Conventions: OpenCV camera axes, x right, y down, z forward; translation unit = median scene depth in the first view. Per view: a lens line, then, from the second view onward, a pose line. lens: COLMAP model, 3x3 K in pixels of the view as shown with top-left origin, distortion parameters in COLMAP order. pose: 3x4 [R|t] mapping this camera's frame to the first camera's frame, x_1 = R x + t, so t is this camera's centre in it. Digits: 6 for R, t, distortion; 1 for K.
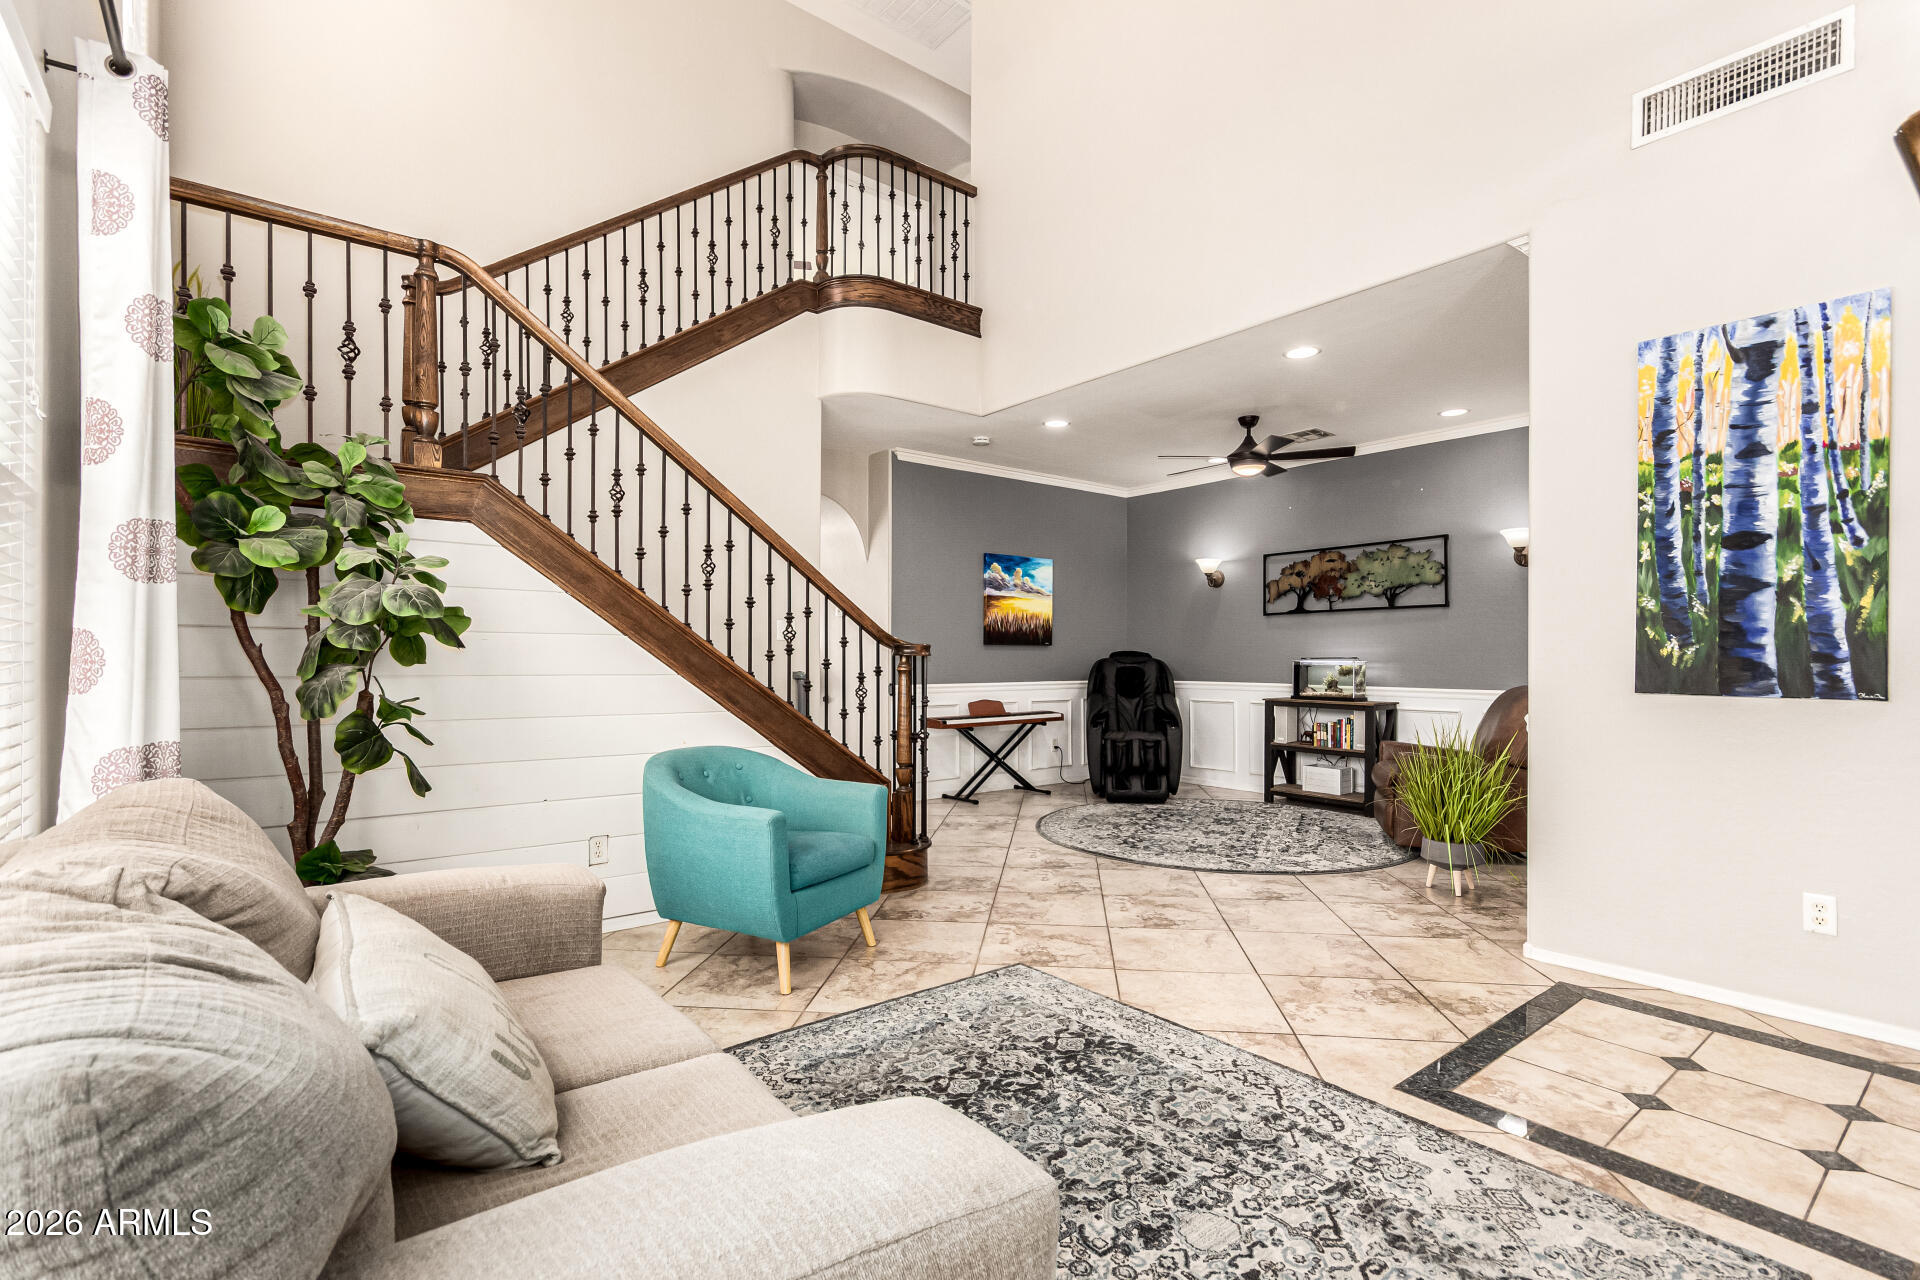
lens RADIAL K [[888.6, 0, 963.3], [0, 888.6, 648.6], [0, 0, 1]] dist [-0.001621, 0.004820]
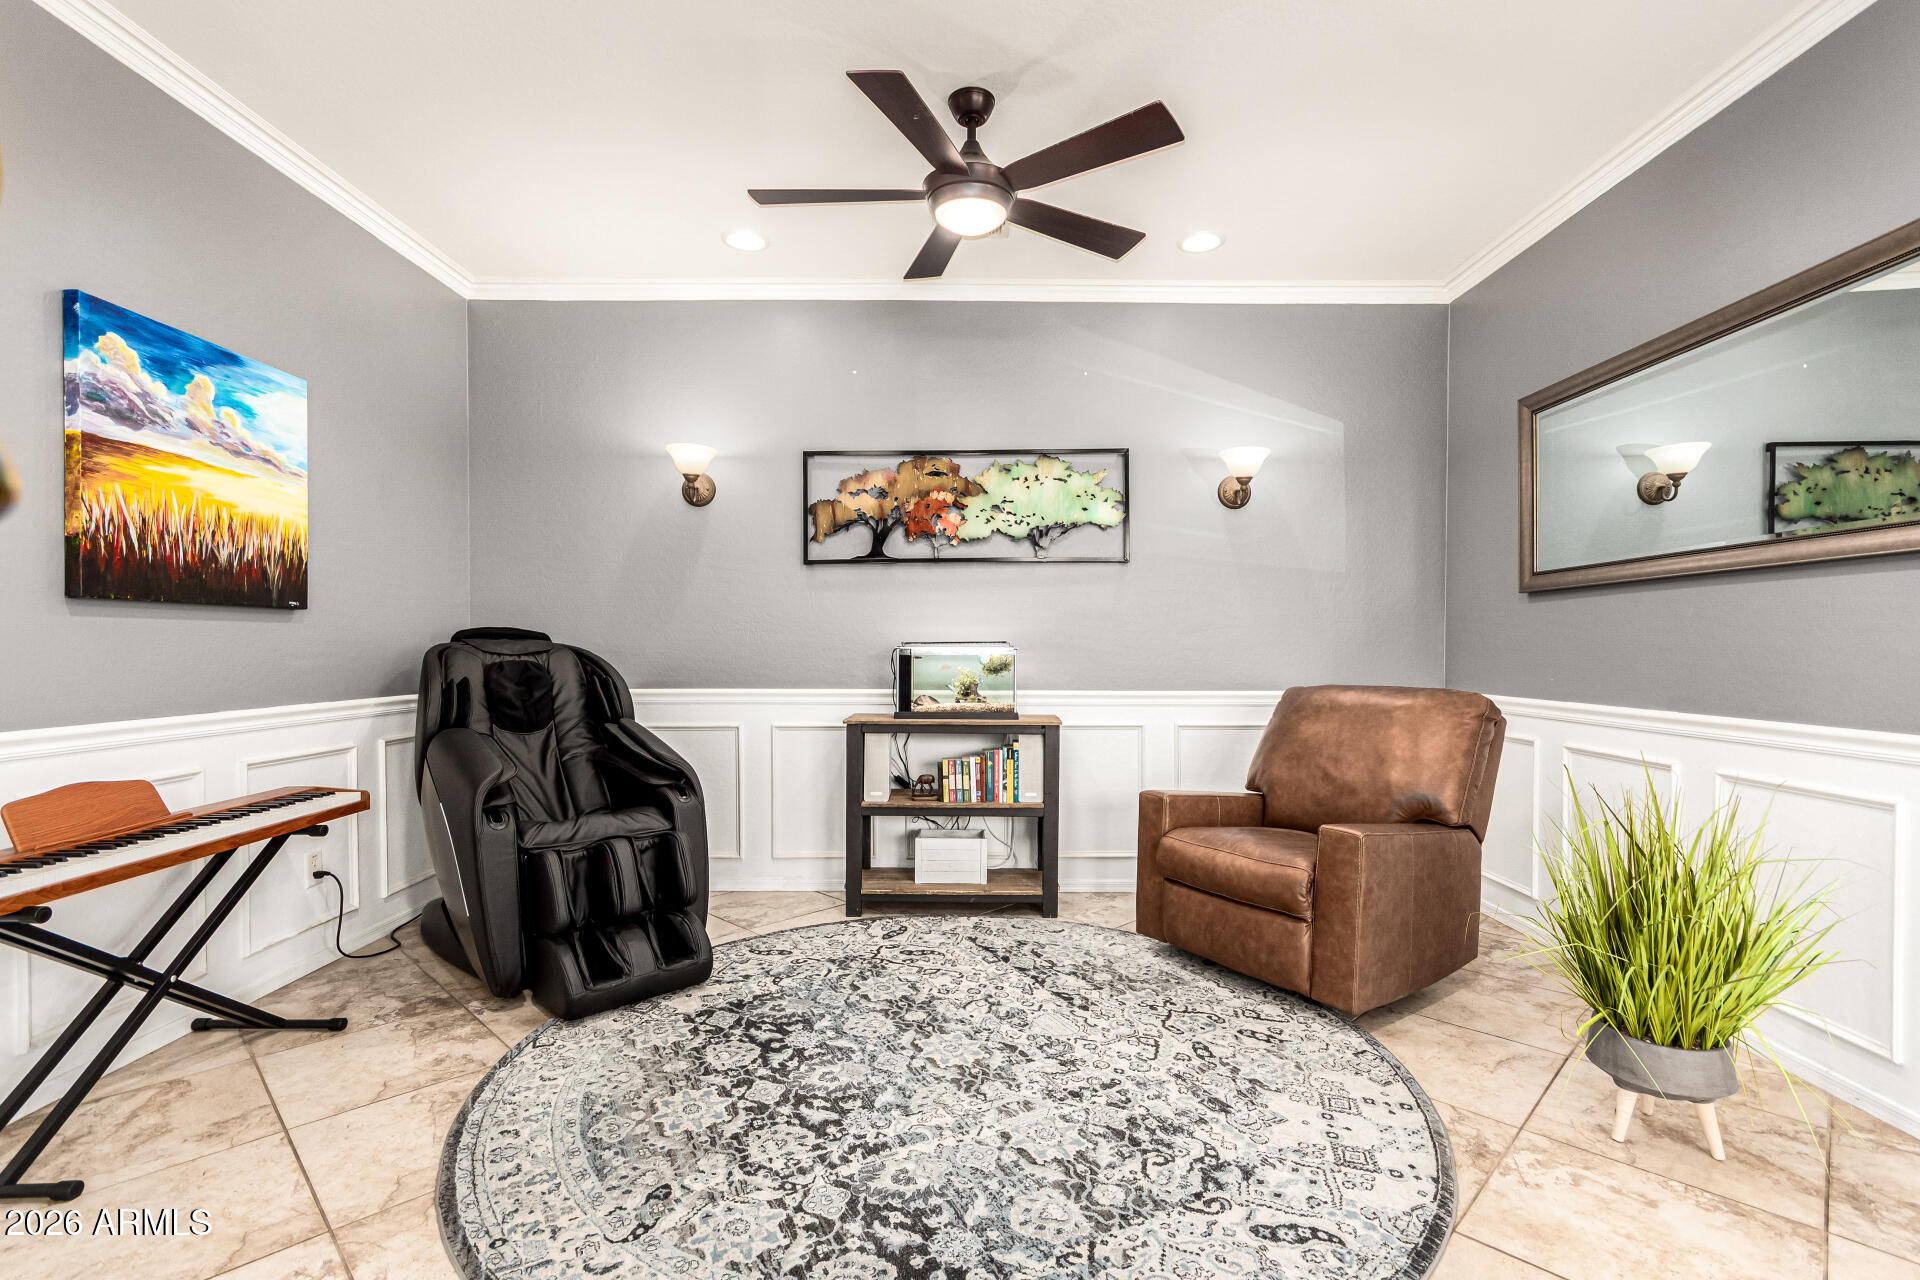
lens RADIAL K [[888.6, 0, 963.3], [0, 888.6, 648.6], [0, 0, 1]] dist [-0.001621, 0.004820]
pose [[0.621129, -0.002646, 0.783704, -0.028636], [-0.007920, 0.999922, 0.009653, 0.009542], [-0.783668, -0.012203, 0.621060, 0.672996]]
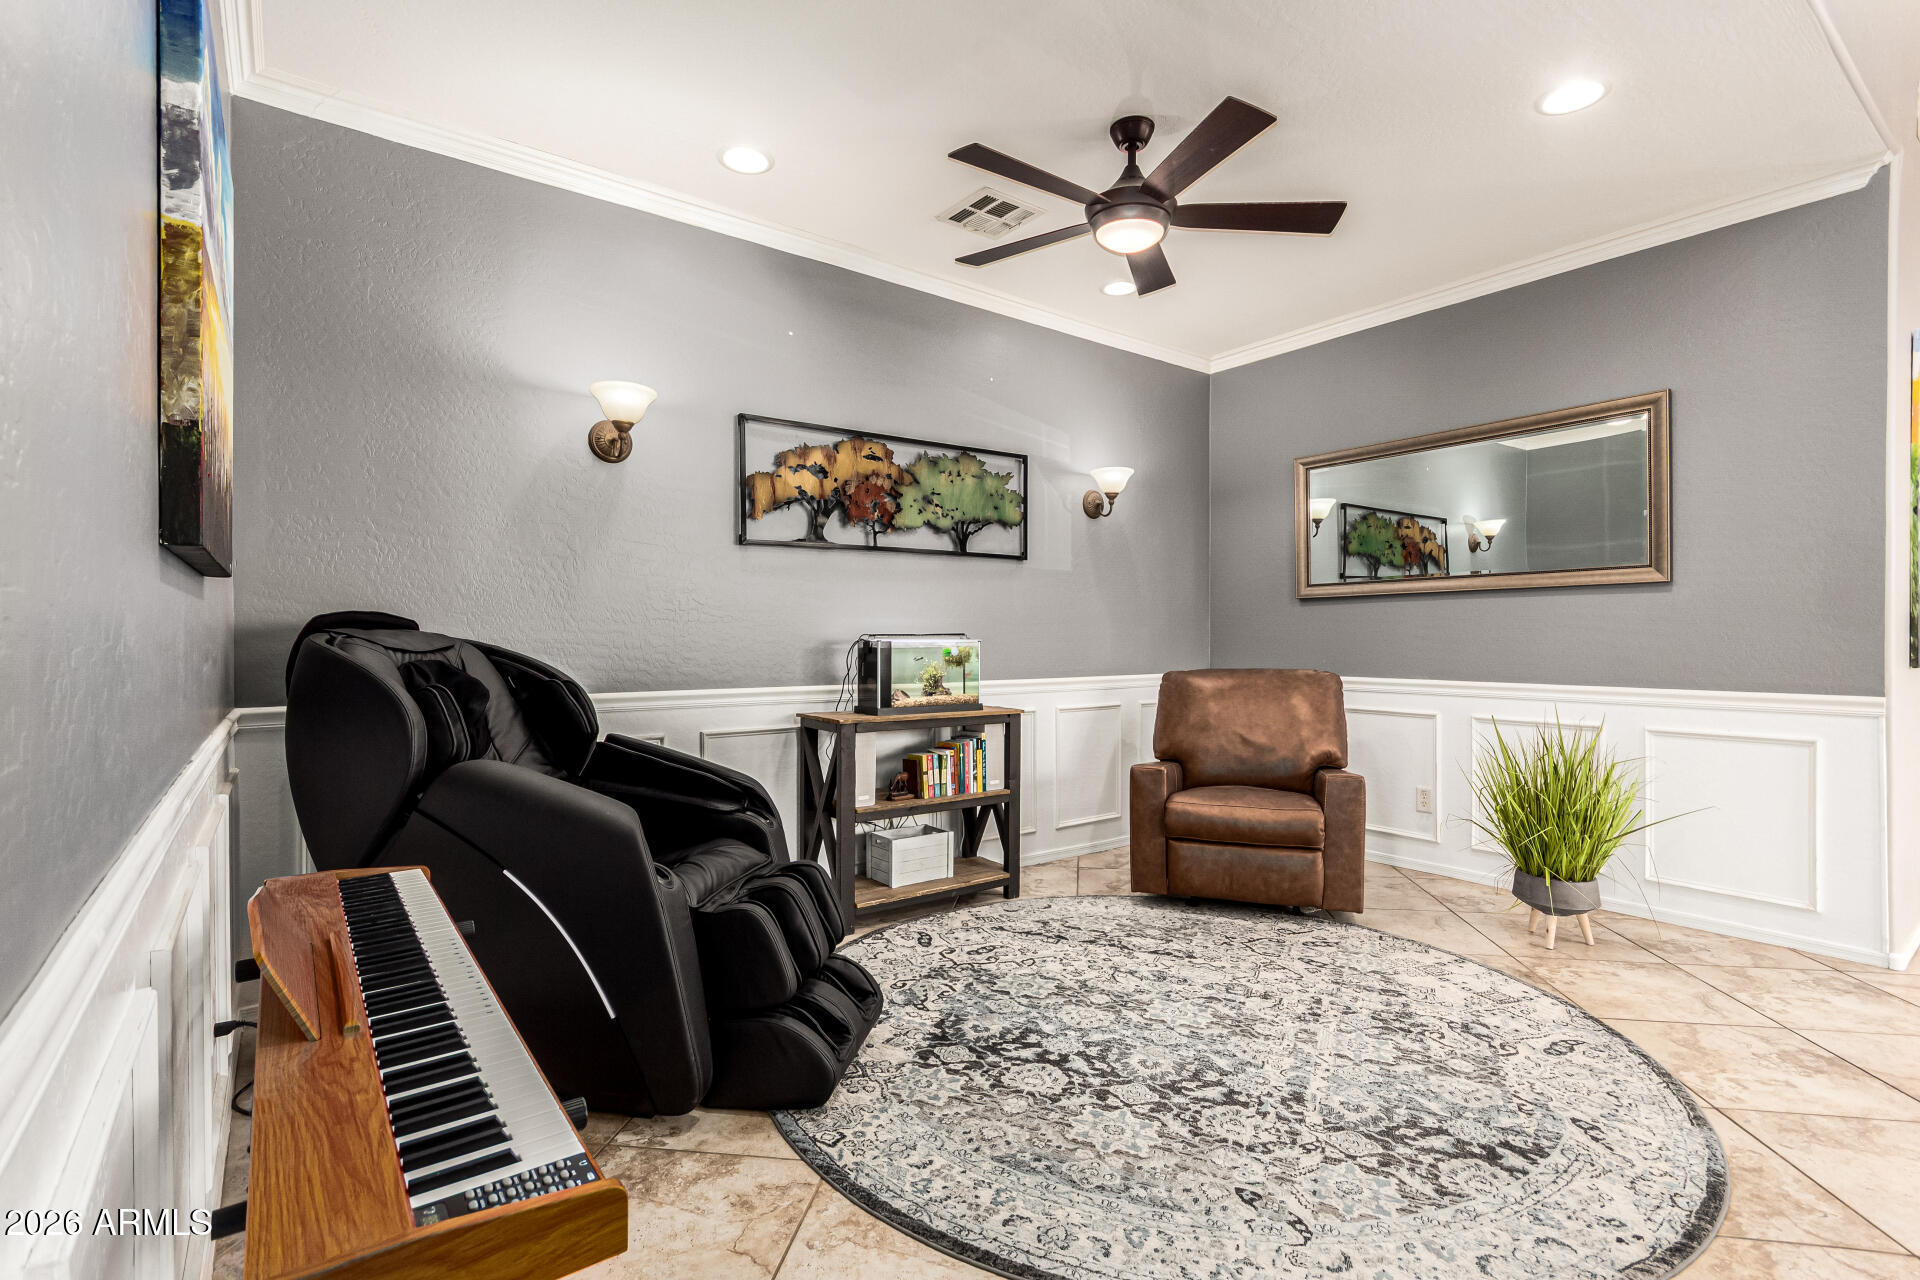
lens RADIAL K [[891.9, 0, 961.9], [0, 891.9, 636.5], [0, 0, 1]] dist [0.001096, 0.001103]
pose [[0.024339, 0.001510, 0.999703, -0.145165], [-0.008208, 0.999965, -0.001310, 0.012839], [-0.999670, -0.008173, 0.024351, 0.998539]]
